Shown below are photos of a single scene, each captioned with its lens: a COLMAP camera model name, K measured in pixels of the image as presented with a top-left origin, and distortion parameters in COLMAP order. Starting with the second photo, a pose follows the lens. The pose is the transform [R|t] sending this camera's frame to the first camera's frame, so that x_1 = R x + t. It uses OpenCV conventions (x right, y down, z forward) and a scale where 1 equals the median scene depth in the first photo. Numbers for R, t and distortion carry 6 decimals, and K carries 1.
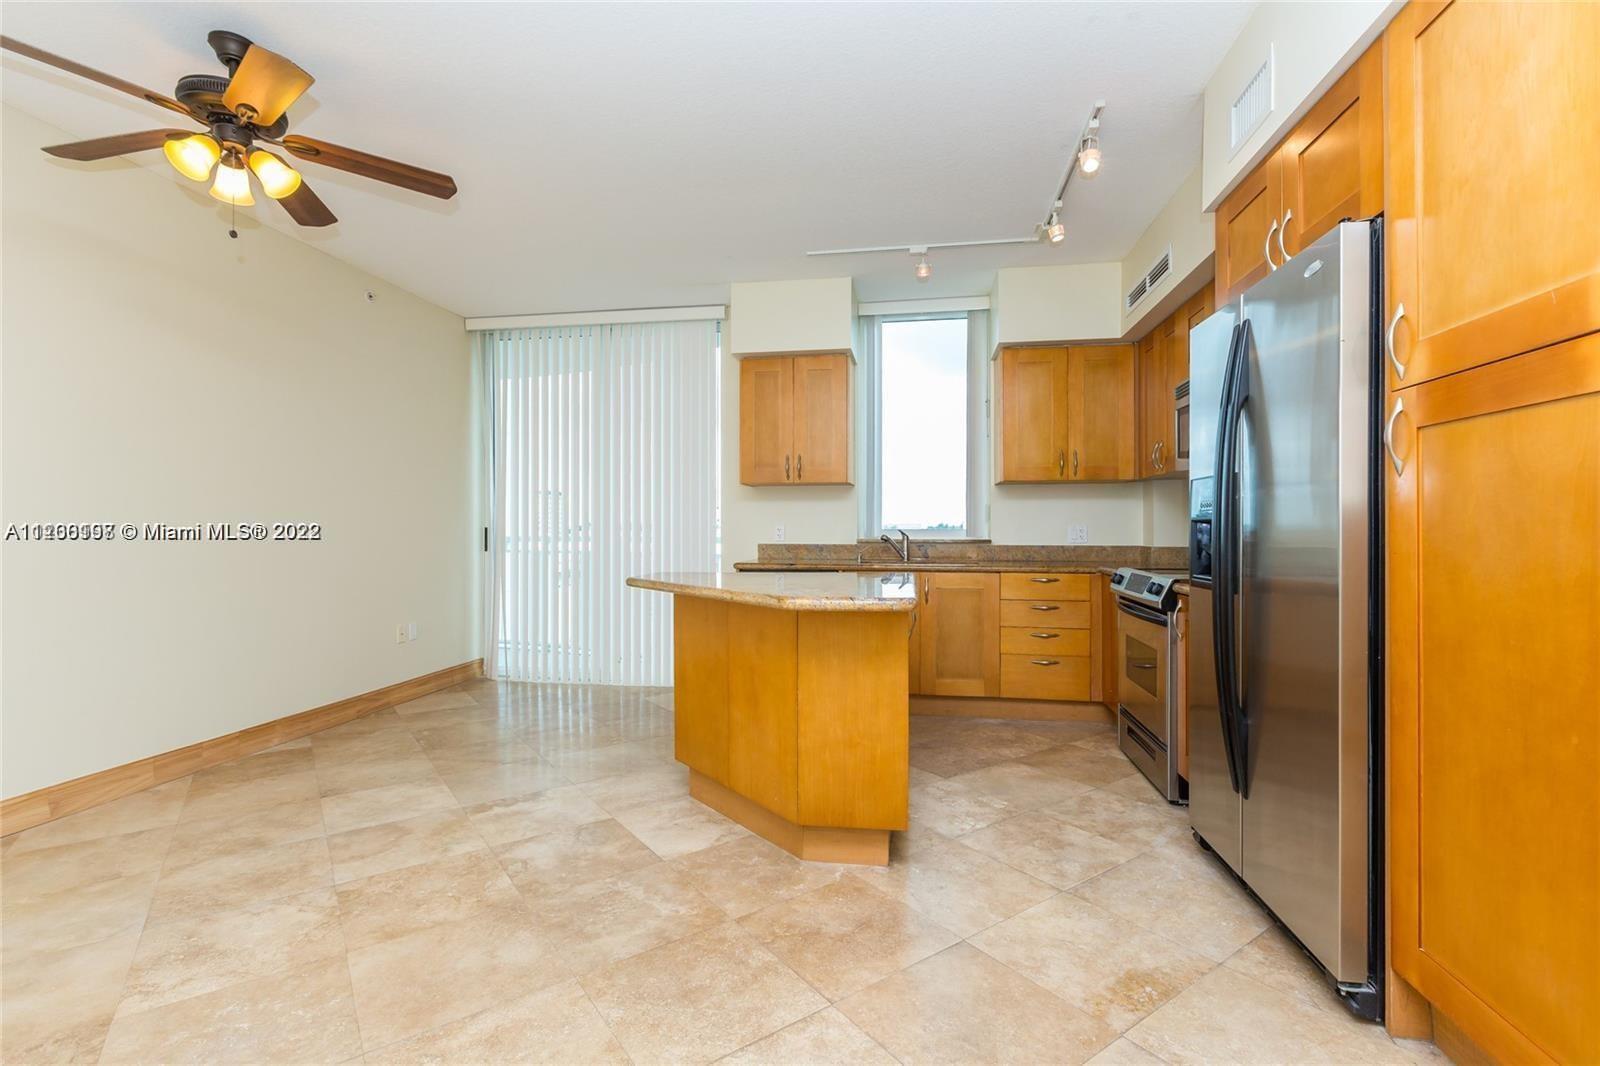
lens RADIAL K [[708.0, 0, 792.5], [0, 708.0, 525.2], [0, 0, 1]] dist [-0.005216, -0.000812]
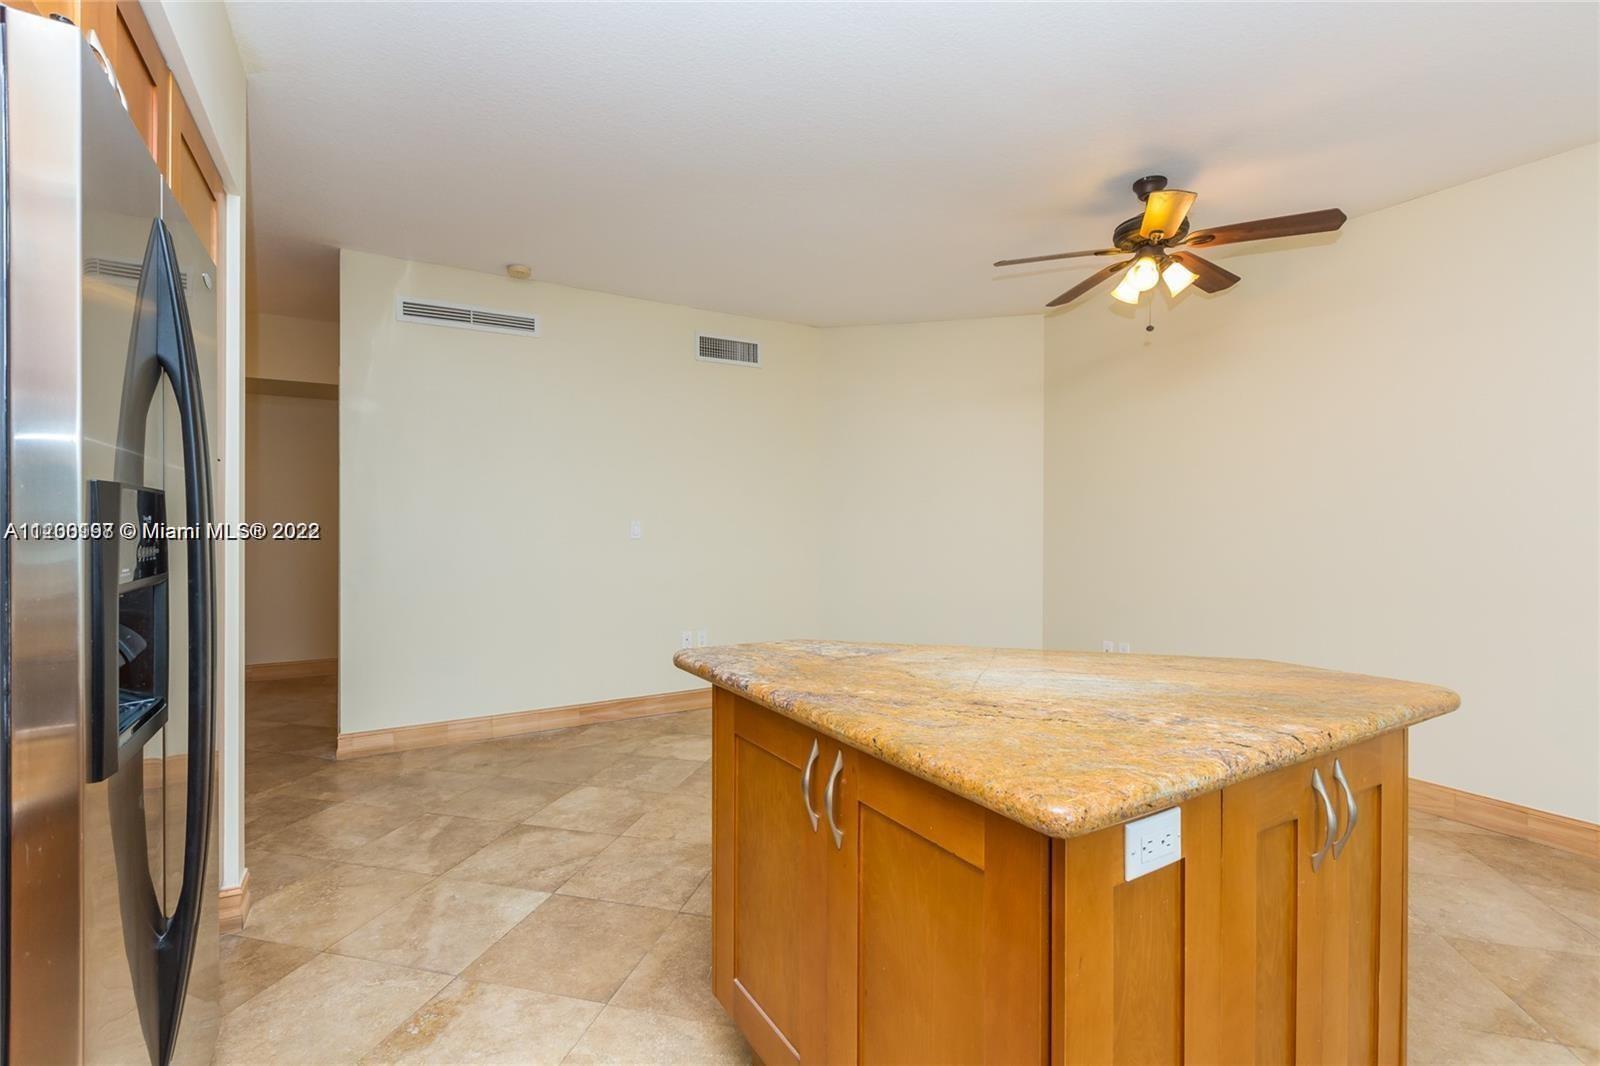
lens RADIAL K [[708.0, 0, 792.5], [0, 708.0, 525.2], [0, 0, 1]] dist [-0.005216, -0.000812]
pose [[-0.755400, -0.001660, -0.655262, 0.718681], [-0.002051, 0.999998, -0.000168, -0.054220], [0.655261, 0.001217, -0.755401, 1.996558]]
